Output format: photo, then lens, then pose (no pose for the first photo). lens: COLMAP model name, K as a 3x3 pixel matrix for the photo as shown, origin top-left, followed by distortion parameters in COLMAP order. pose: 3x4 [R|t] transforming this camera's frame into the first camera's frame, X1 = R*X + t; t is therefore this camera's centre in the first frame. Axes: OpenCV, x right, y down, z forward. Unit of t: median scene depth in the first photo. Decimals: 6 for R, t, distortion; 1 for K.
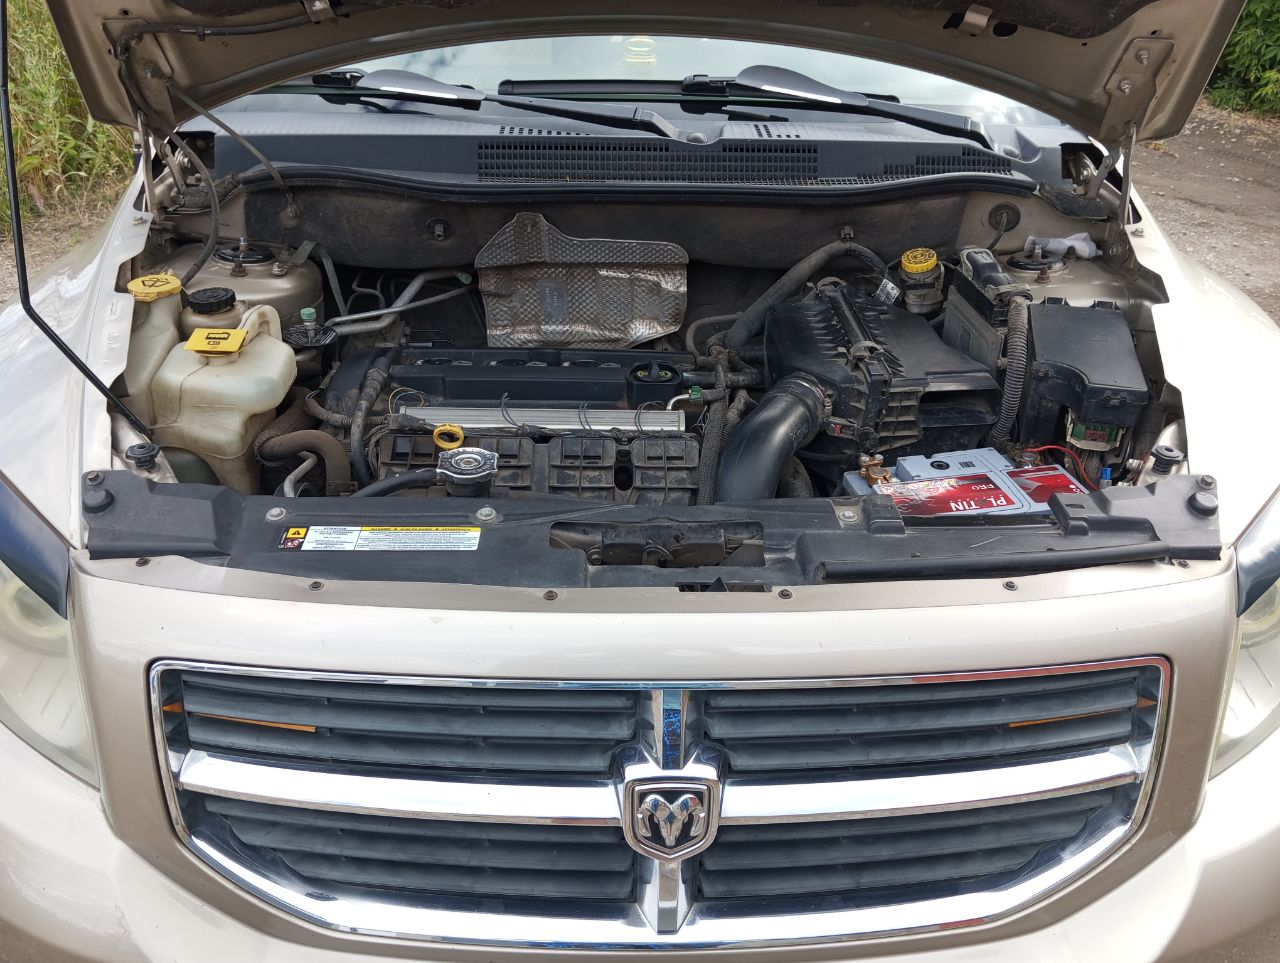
lens RADIAL K [[976.2, 0, 640.0], [0, 976.2, 481.5], [0, 0, 1]] dist [0.006369, -0.056972]
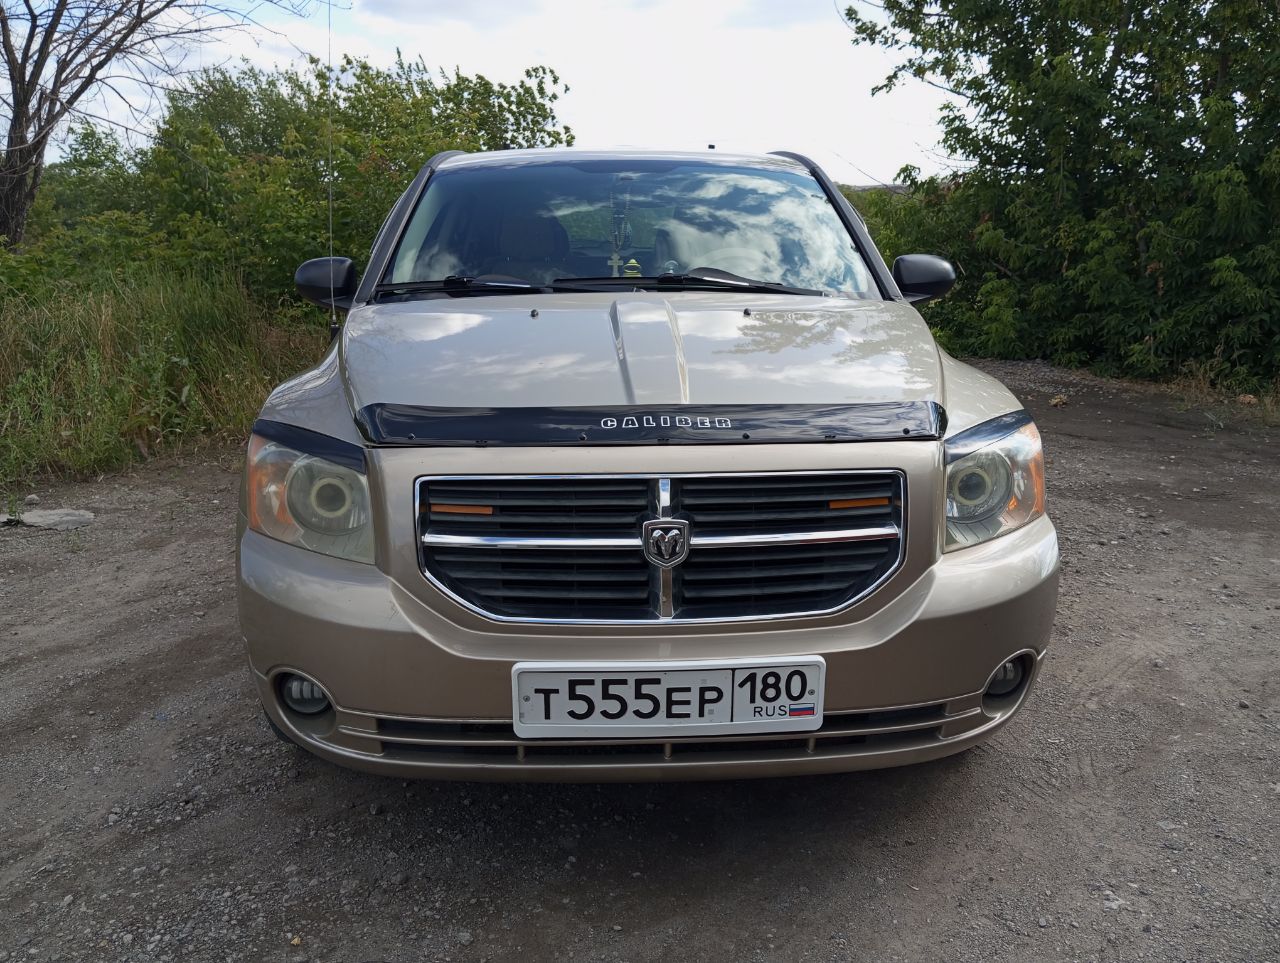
lens RADIAL K [[976.2, 0, 640.0], [0, 976.2, 481.5], [0, 0, 1]] dist [0.006369, -0.056972]
pose [[0.999534, -0.023146, 0.019890, -0.011688], [0.028175, 0.950329, -0.309970, 0.161575], [-0.011727, 0.310386, 0.950538, -0.190022]]
